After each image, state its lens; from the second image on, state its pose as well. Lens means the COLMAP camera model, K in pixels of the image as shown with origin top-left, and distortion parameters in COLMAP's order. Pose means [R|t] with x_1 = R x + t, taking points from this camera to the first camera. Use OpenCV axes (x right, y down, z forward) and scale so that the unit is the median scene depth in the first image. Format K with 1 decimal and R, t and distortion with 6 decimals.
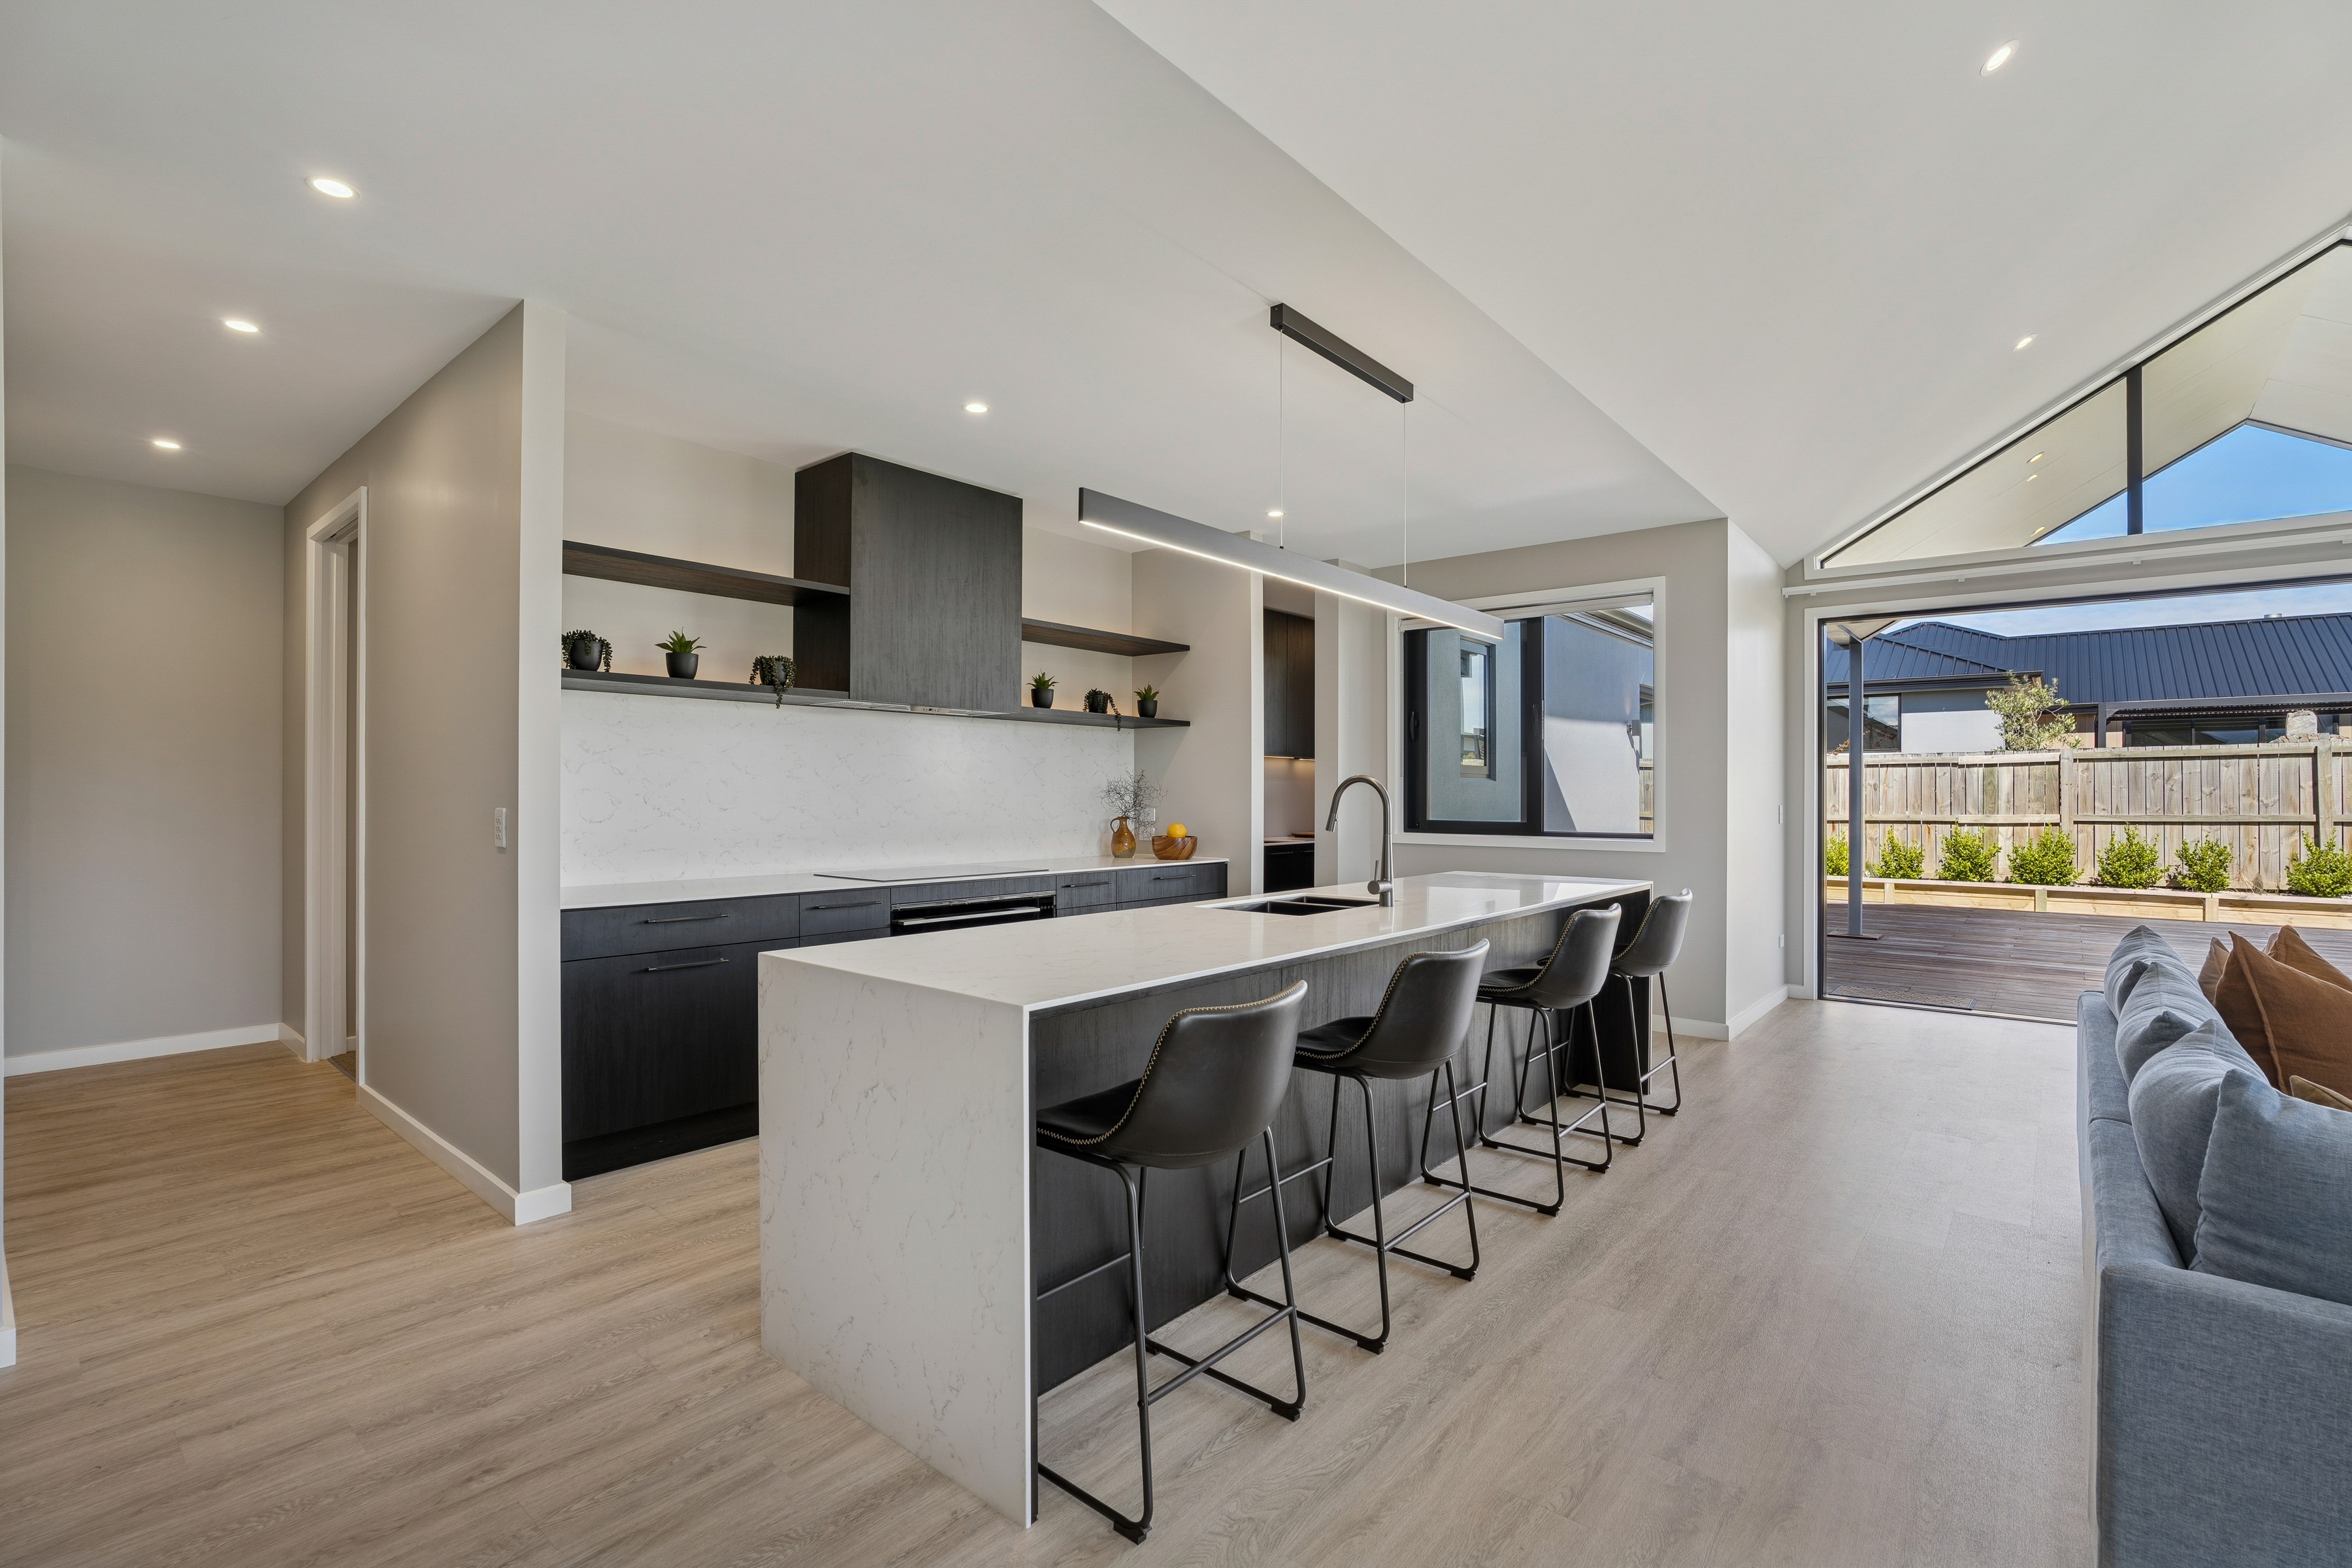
lens RADIAL K [[1069.0, 0, 1182.4], [0, 1069.0, 791.0], [0, 0, 1]] dist [-0.047372, 0.020959]
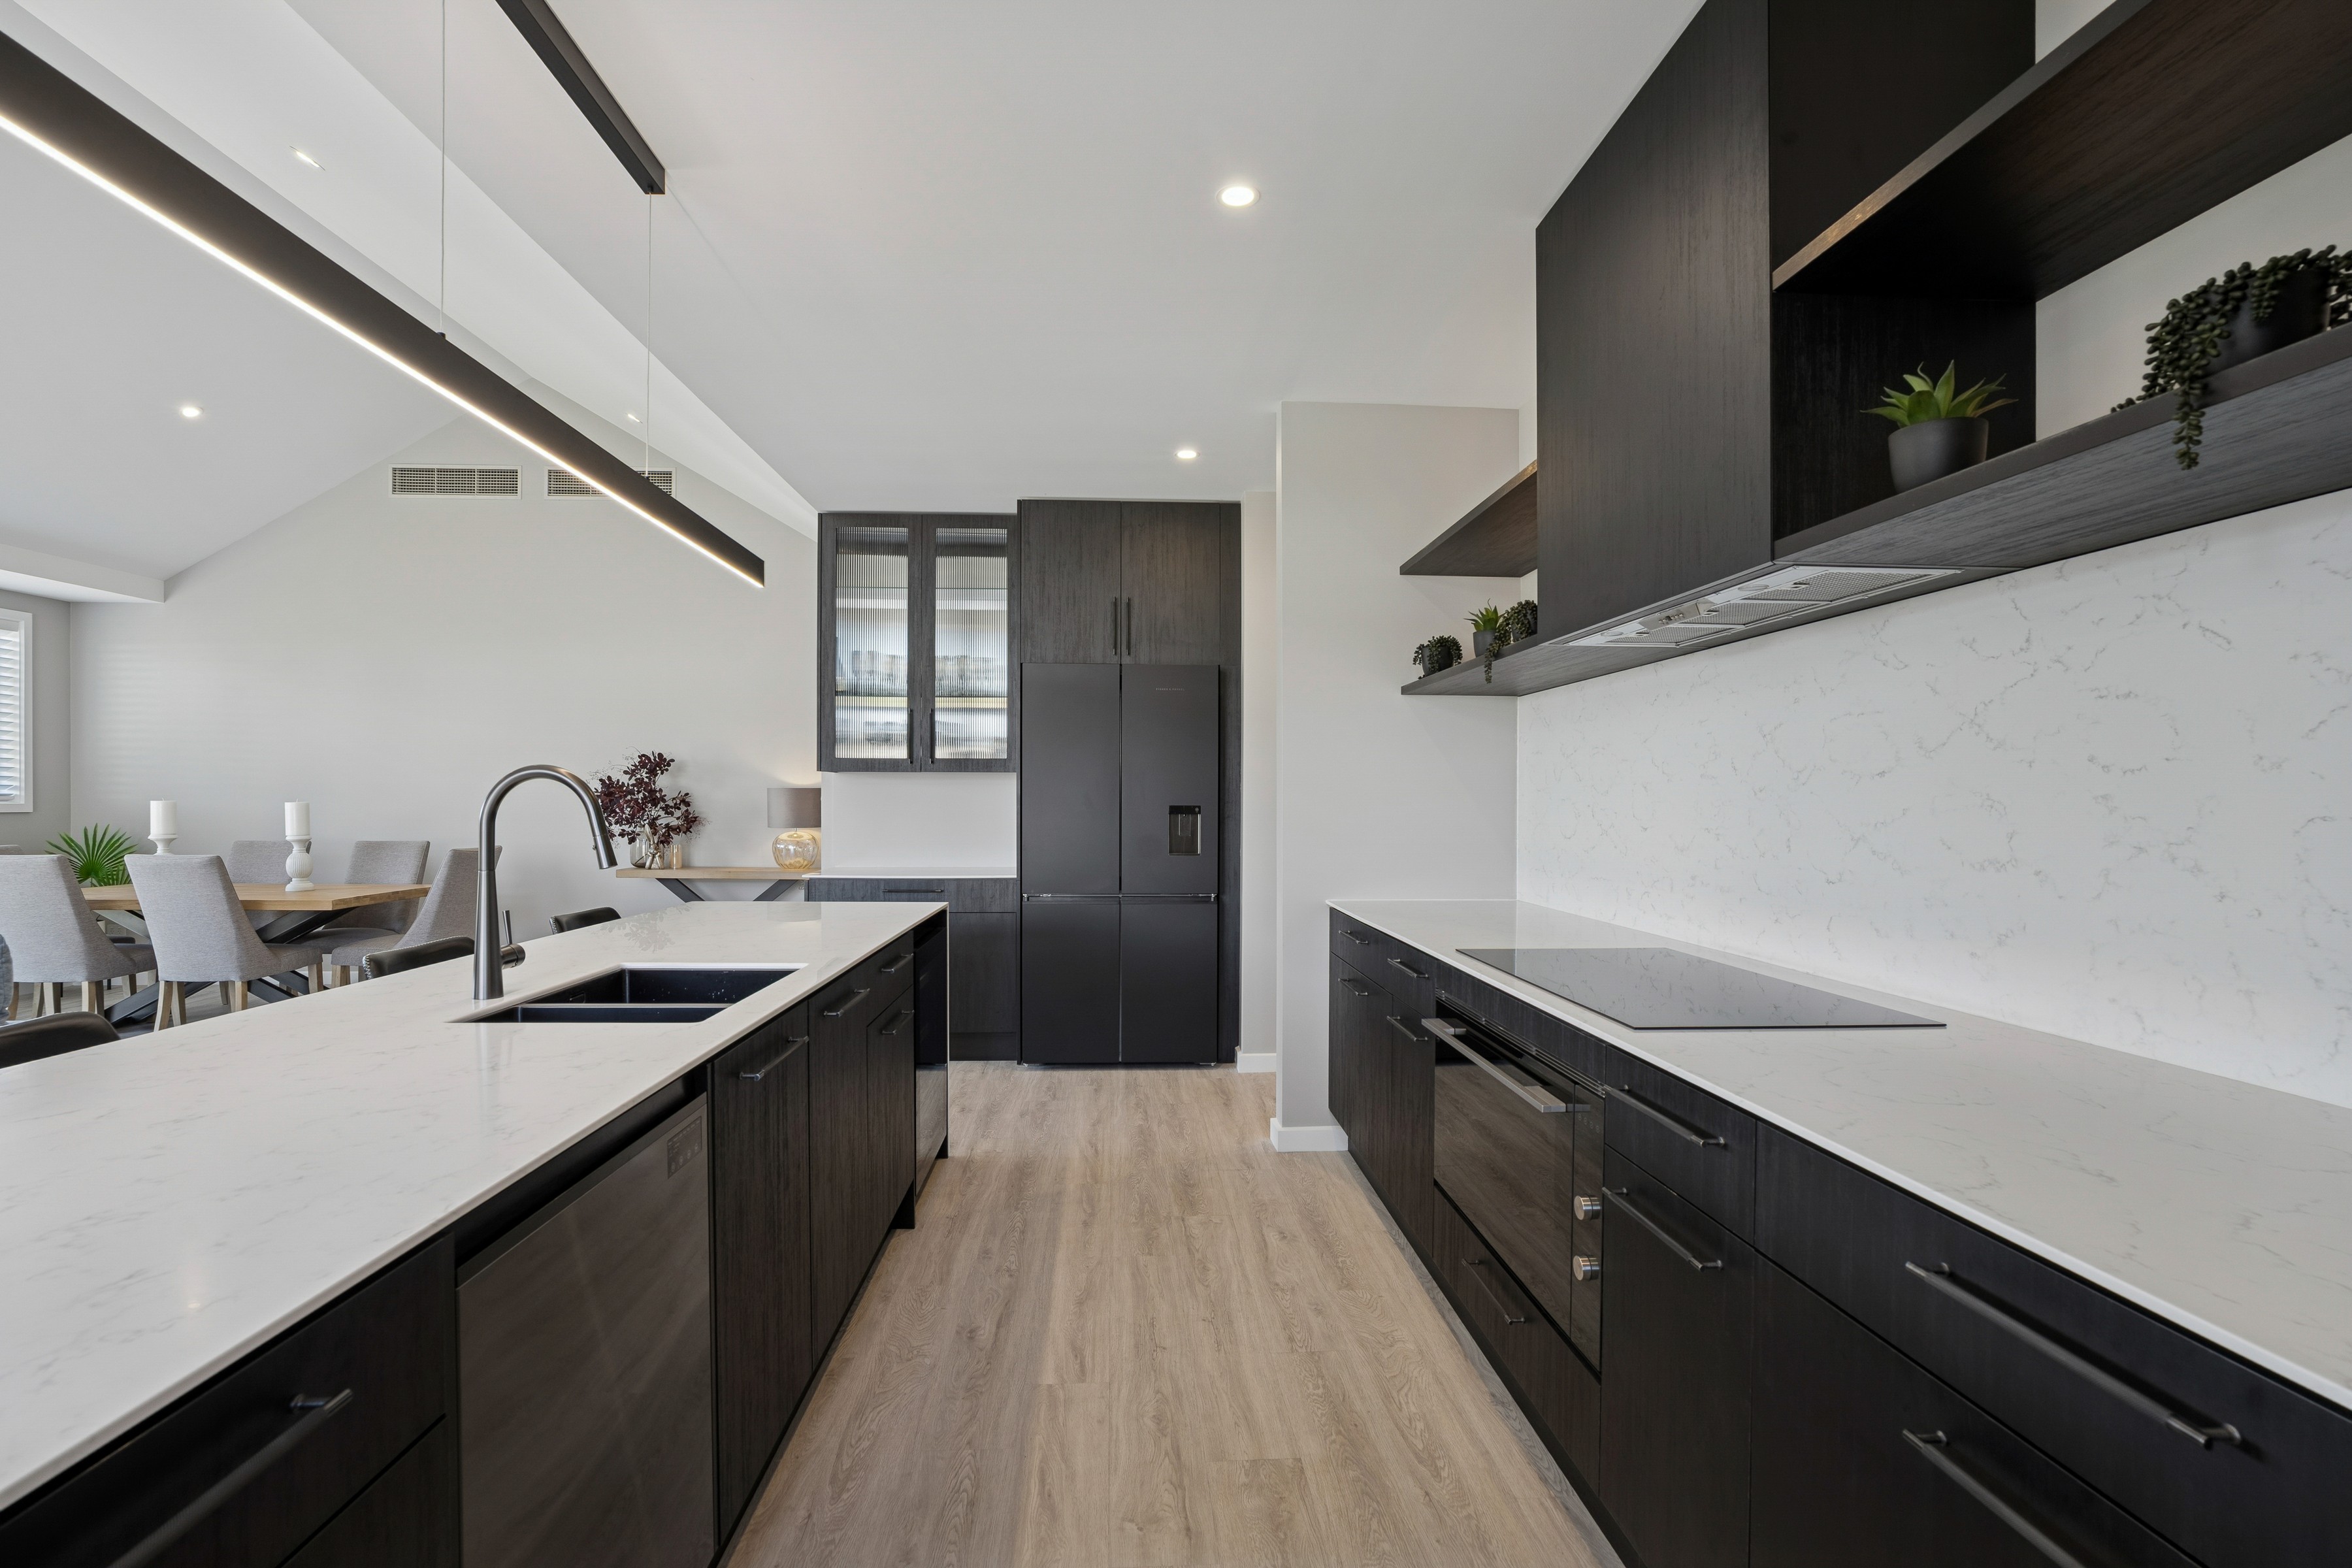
lens RADIAL K [[1069.0, 0, 1182.4], [0, 1069.0, 791.0], [0, 0, 1]] dist [-0.047372, 0.020959]
pose [[-0.722826, -0.011015, -0.690942, 0.177766], [-0.004472, 0.999927, -0.011263, 0.001396], [0.691016, -0.005052, -0.722822, 0.950351]]
